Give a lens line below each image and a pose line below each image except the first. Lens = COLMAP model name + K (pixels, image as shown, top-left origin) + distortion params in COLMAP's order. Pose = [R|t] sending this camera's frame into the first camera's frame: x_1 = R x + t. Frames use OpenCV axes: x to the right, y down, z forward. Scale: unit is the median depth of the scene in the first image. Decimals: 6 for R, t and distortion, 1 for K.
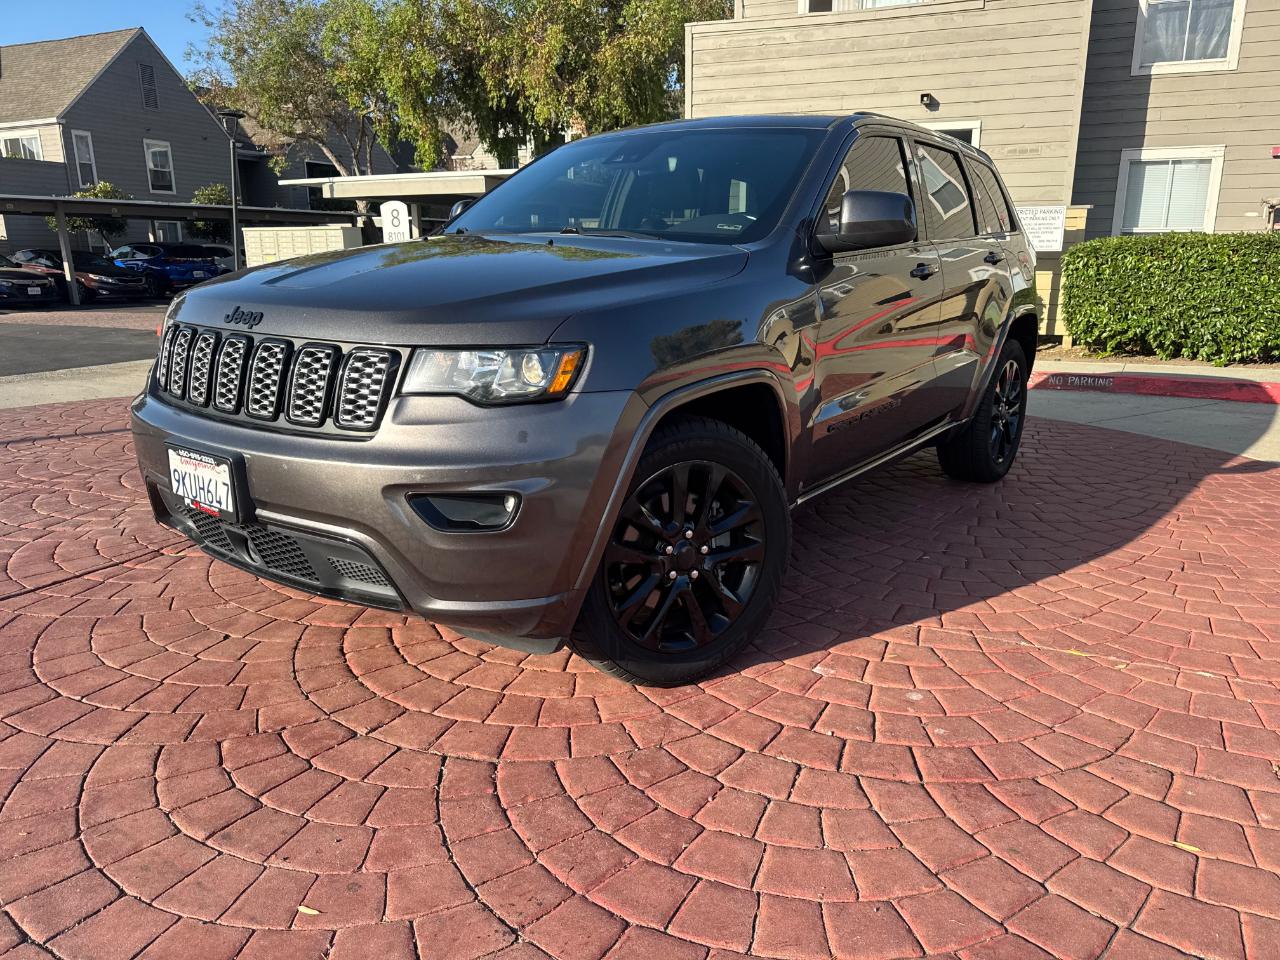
lens RADIAL K [[906.2, 0, 631.4], [0, 906.2, 490.6], [0, 0, 1]] dist [0.030657, -0.034903]
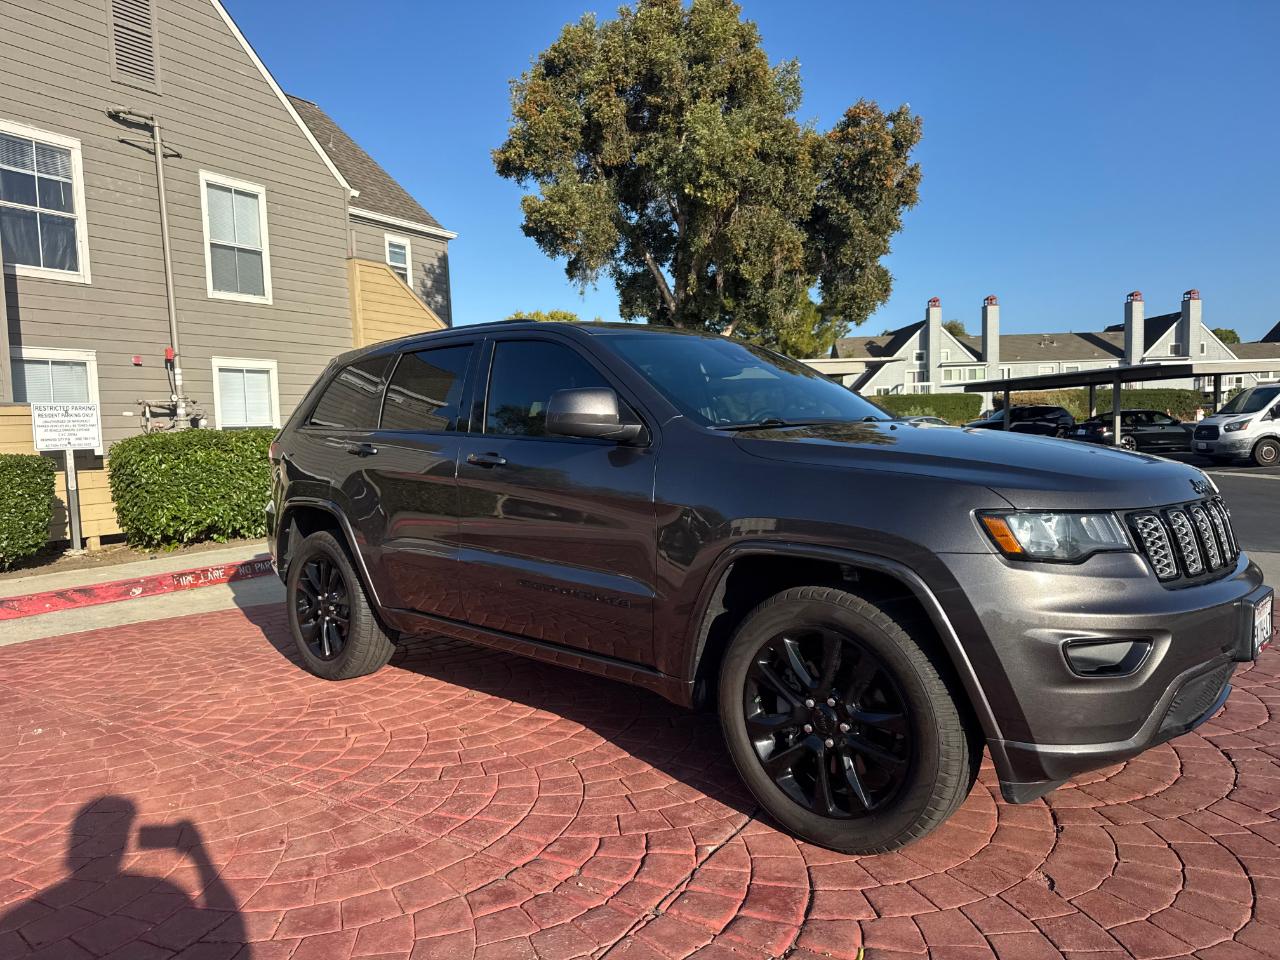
lens RADIAL K [[906.2, 0, 624.0], [0, 906.2, 503.9], [0, 0, 1]] dist [0.030657, -0.034903]
pose [[0.115610, -0.085148, 0.989638, -0.440671], [0.276518, 0.959693, 0.050269, -0.111833], [-0.954030, 0.267841, 0.134495, 0.392382]]
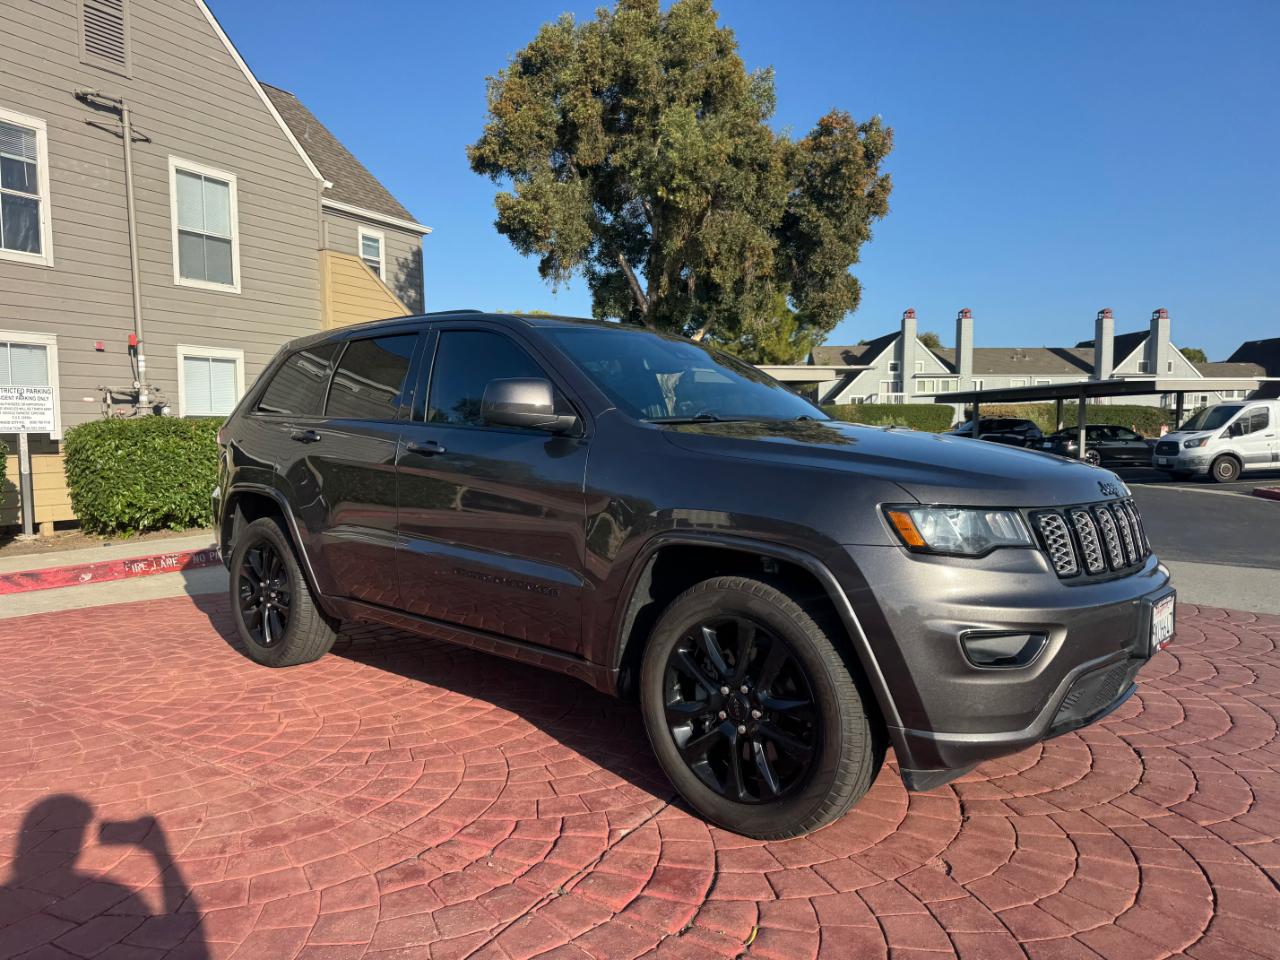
lens RADIAL K [[906.2, 0, 626.0], [0, 906.2, 504.3], [0, 0, 1]] dist [0.030657, -0.034903]
pose [[0.089454, -0.080464, 0.992735, -0.443847], [0.251512, 0.966253, 0.055654, -0.103164], [-0.963711, 0.244706, 0.106673, 0.376466]]
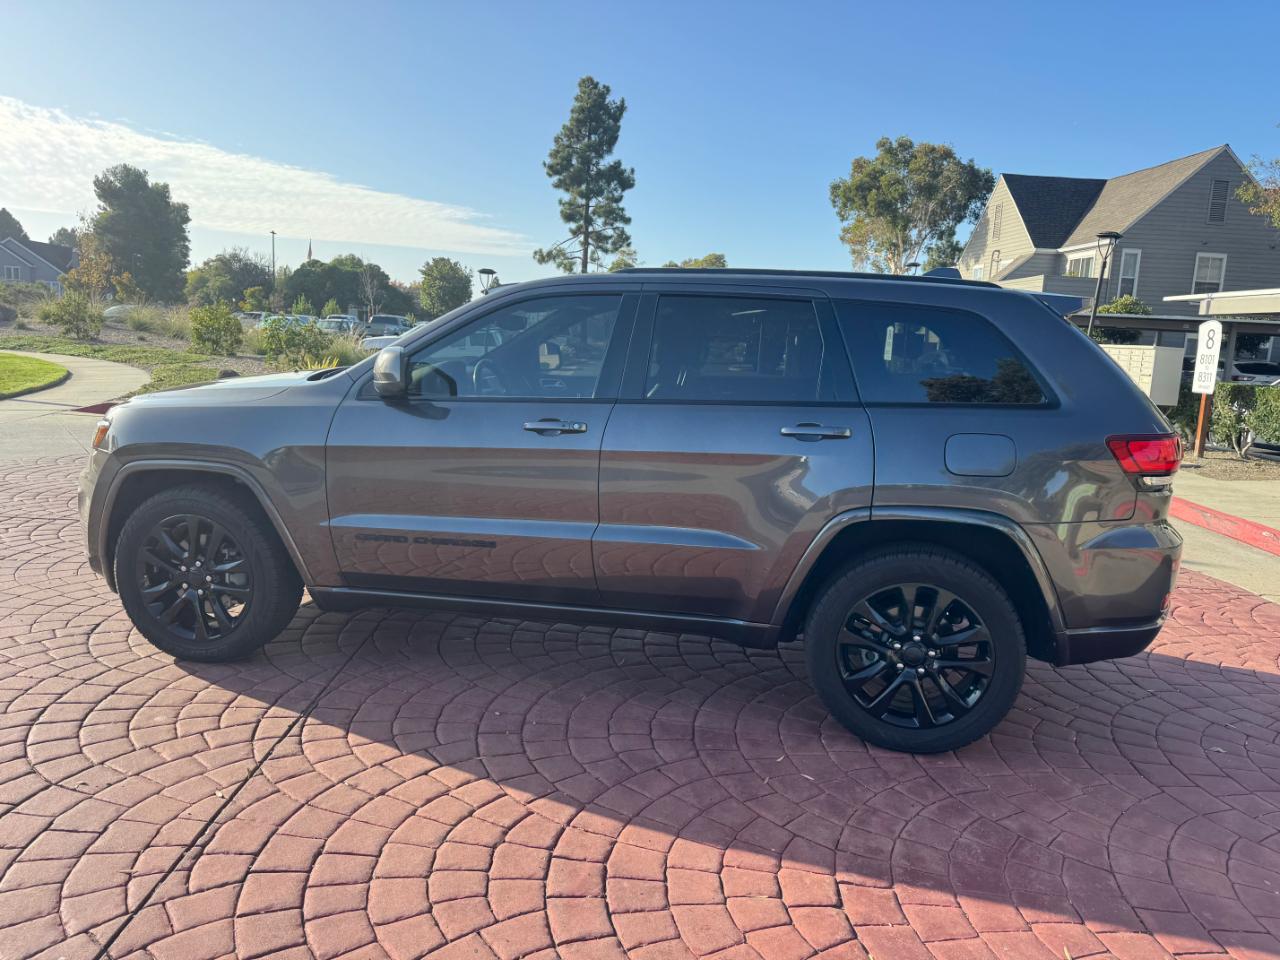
lens RADIAL K [[906.2, 0, 631.0], [0, 906.2, 476.0], [0, 0, 1]] dist [0.030657, -0.034903]
pose [[0.422831, 0.161658, -0.891673, 0.481027], [-0.271141, 0.961452, 0.045734, -0.100844], [0.864694, 0.222432, 0.450364, 0.252970]]
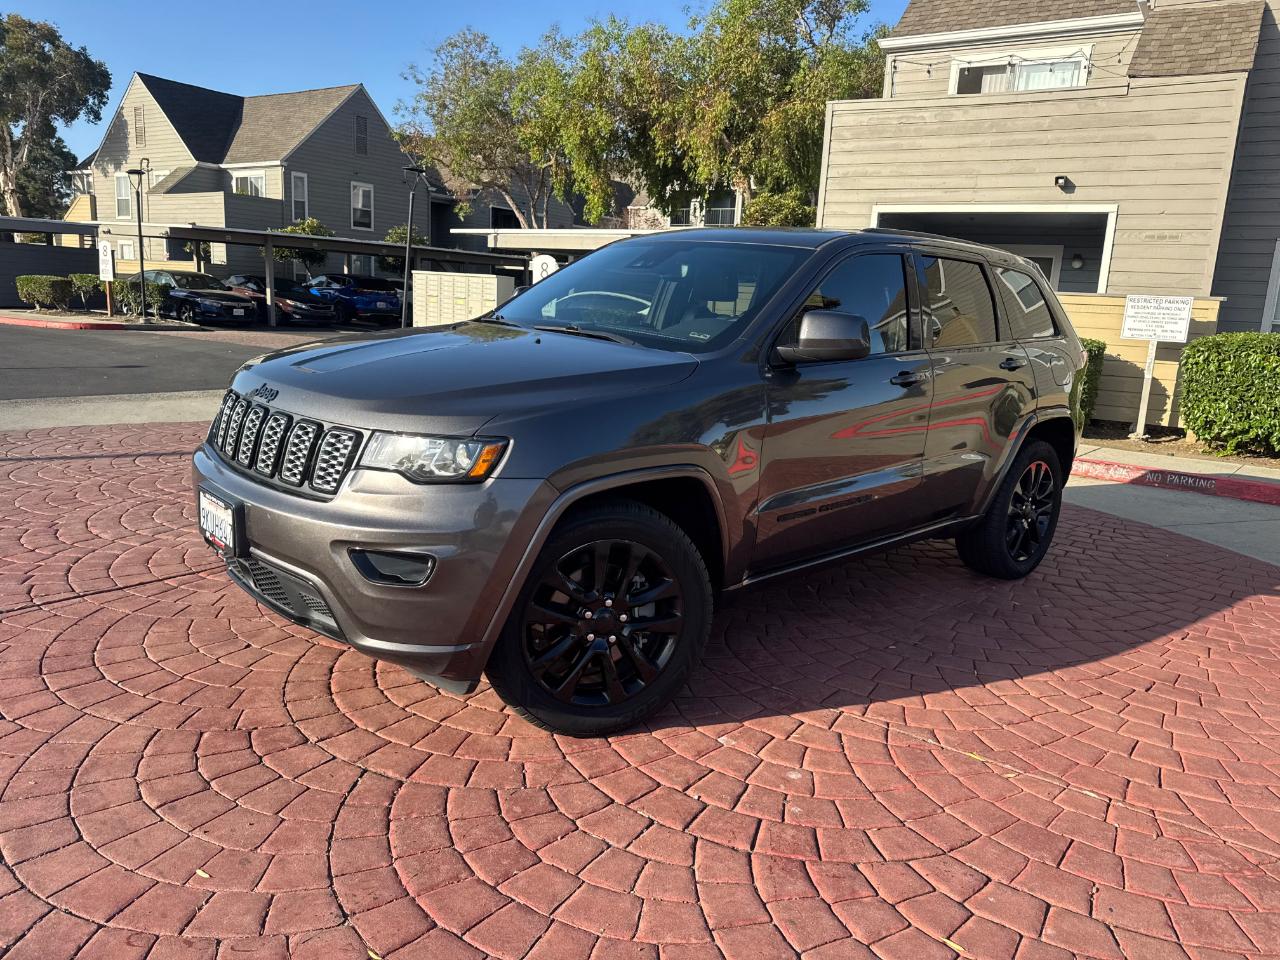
lens RADIAL K [[906.2, 0, 639.9], [0, 906.2, 471.8], [0, 0, 1]] dist [0.030657, -0.034903]
pose [[0.982832, 0.086563, -0.162934, 0.076511], [-0.097110, 0.993588, -0.057908, -0.015454], [0.156877, 0.072737, 0.984936, -0.037442]]
